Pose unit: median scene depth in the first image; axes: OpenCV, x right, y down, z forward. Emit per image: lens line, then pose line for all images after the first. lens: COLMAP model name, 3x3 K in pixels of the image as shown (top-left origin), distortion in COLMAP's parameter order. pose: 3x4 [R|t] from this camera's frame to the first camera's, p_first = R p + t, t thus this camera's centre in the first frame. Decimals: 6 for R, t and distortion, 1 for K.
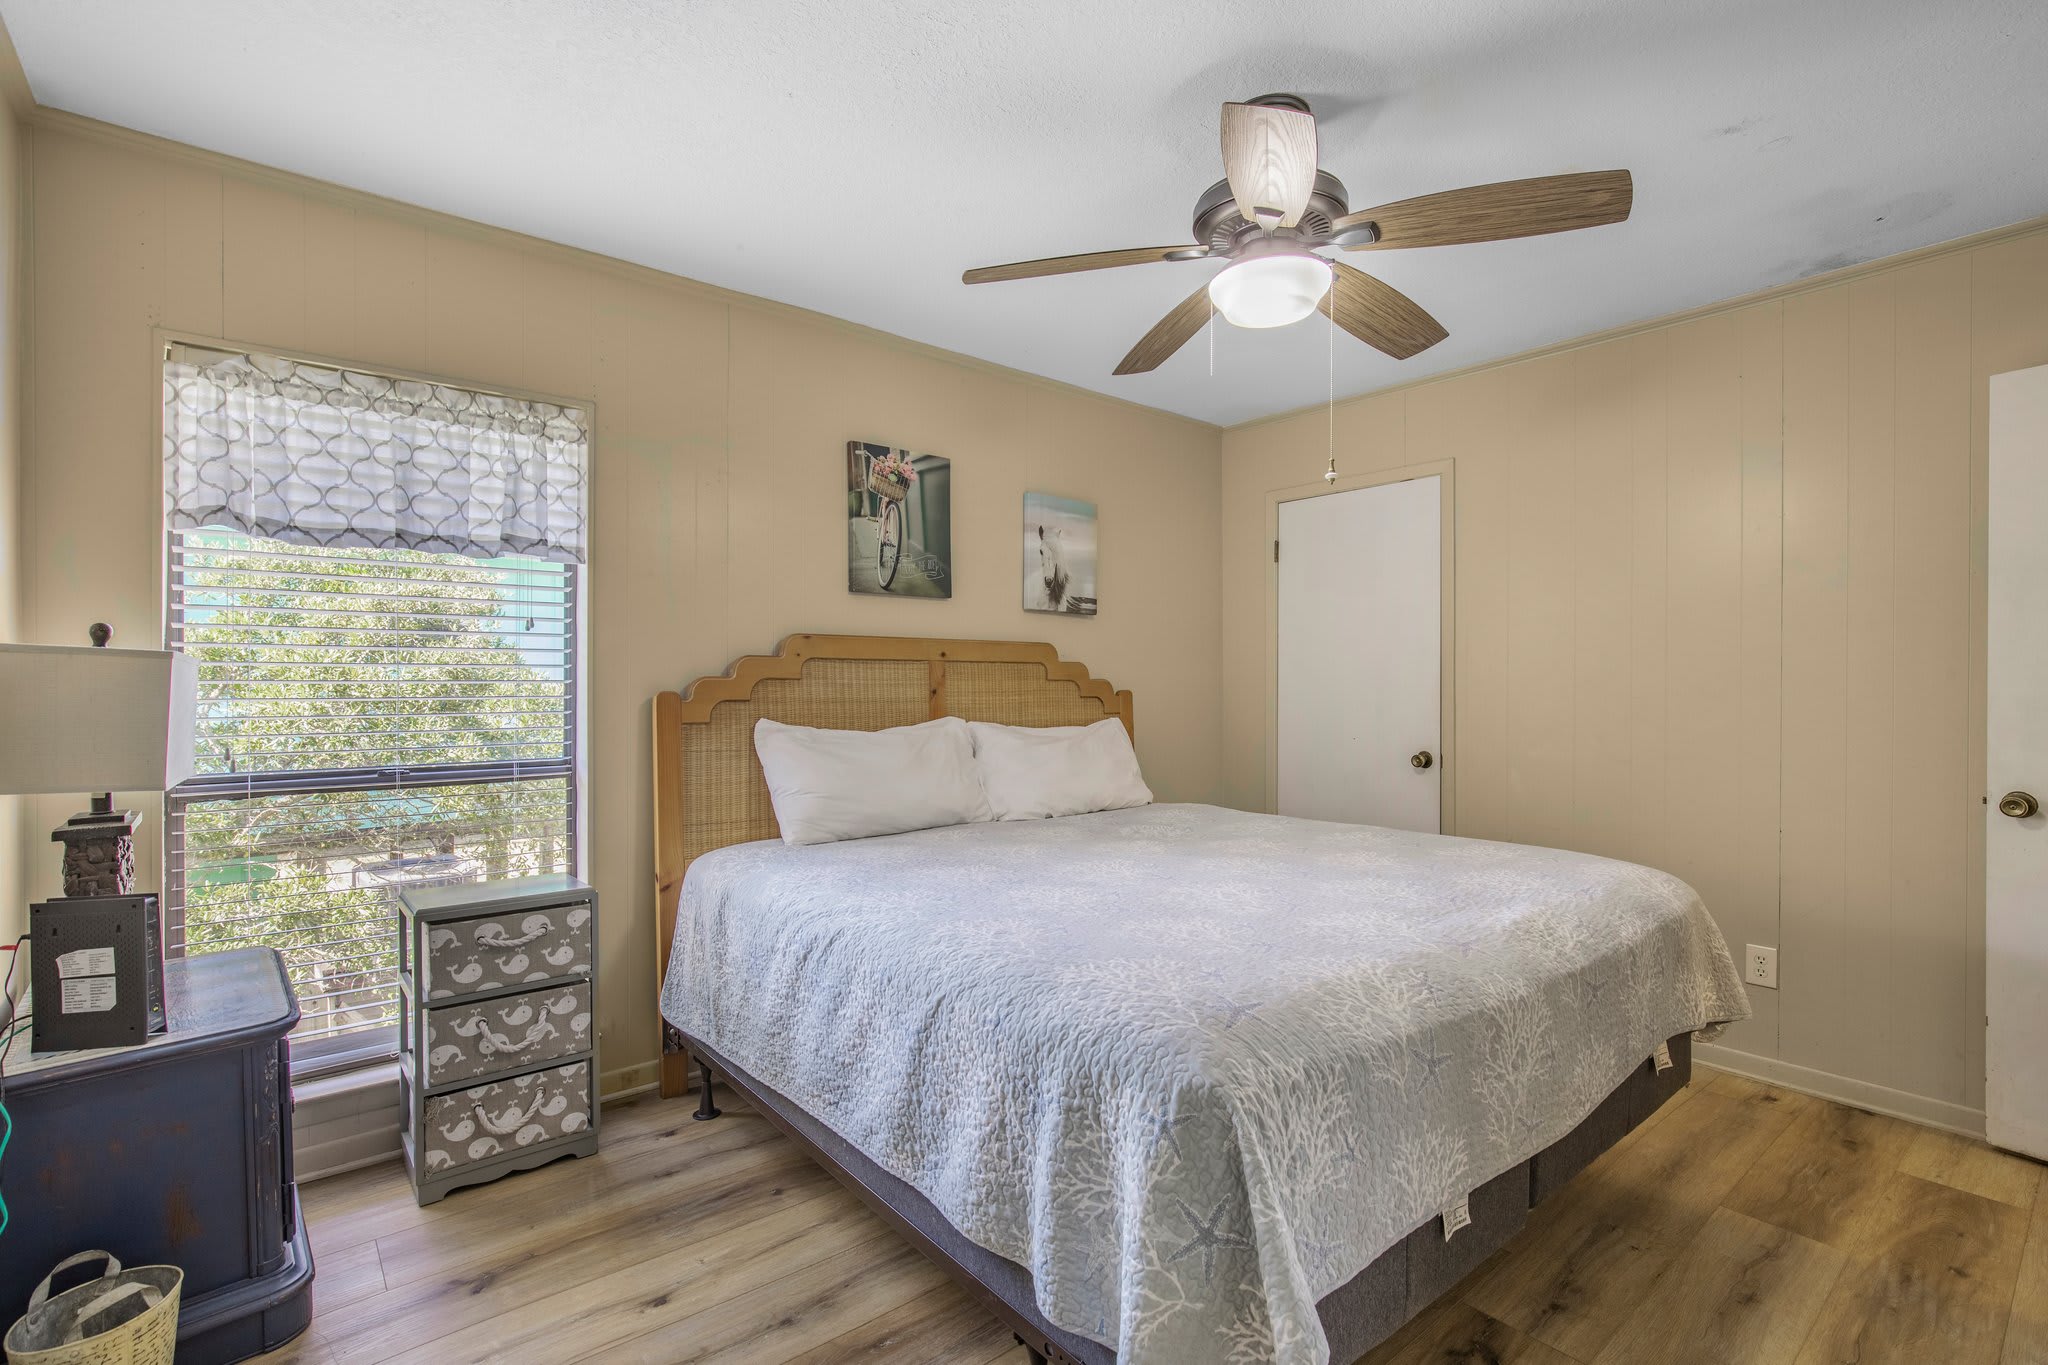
lens RADIAL K [[942.5, 0, 1018.7], [0, 942.5, 704.6], [0, 0, 1]] dist [-0.015819, -0.000206]
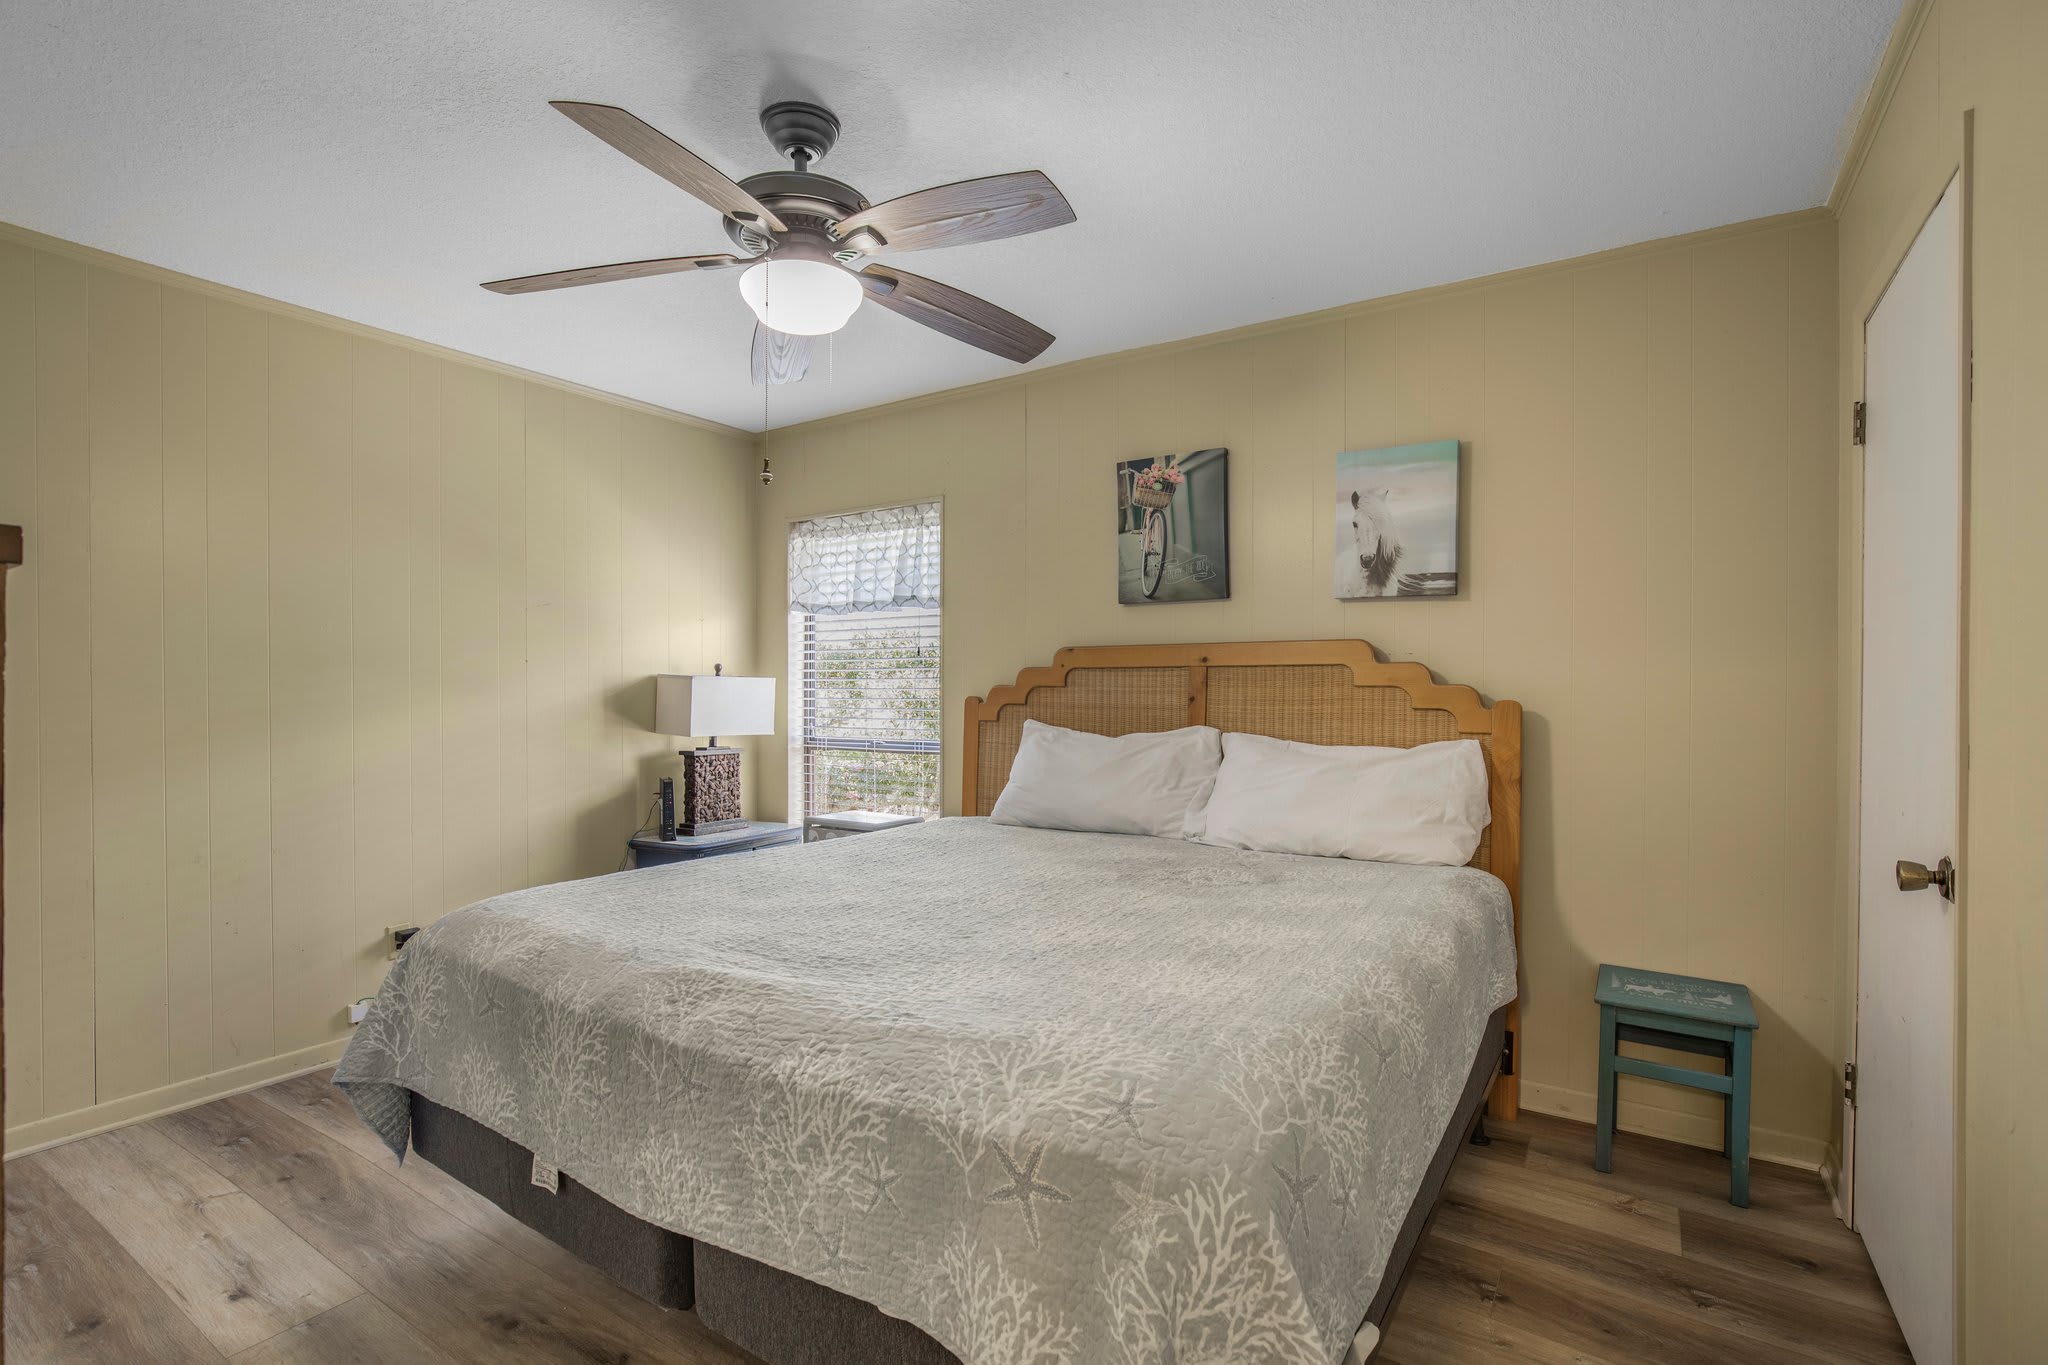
lens RADIAL K [[942.5, 0, 1018.7], [0, 942.5, 704.6], [0, 0, 1]] dist [-0.015819, -0.000206]
pose [[0.295647, 0.015695, -0.955168, 0.788605], [-0.020351, 0.999742, 0.010128, -0.014393], [0.955080, 0.016445, 0.295891, 0.562456]]
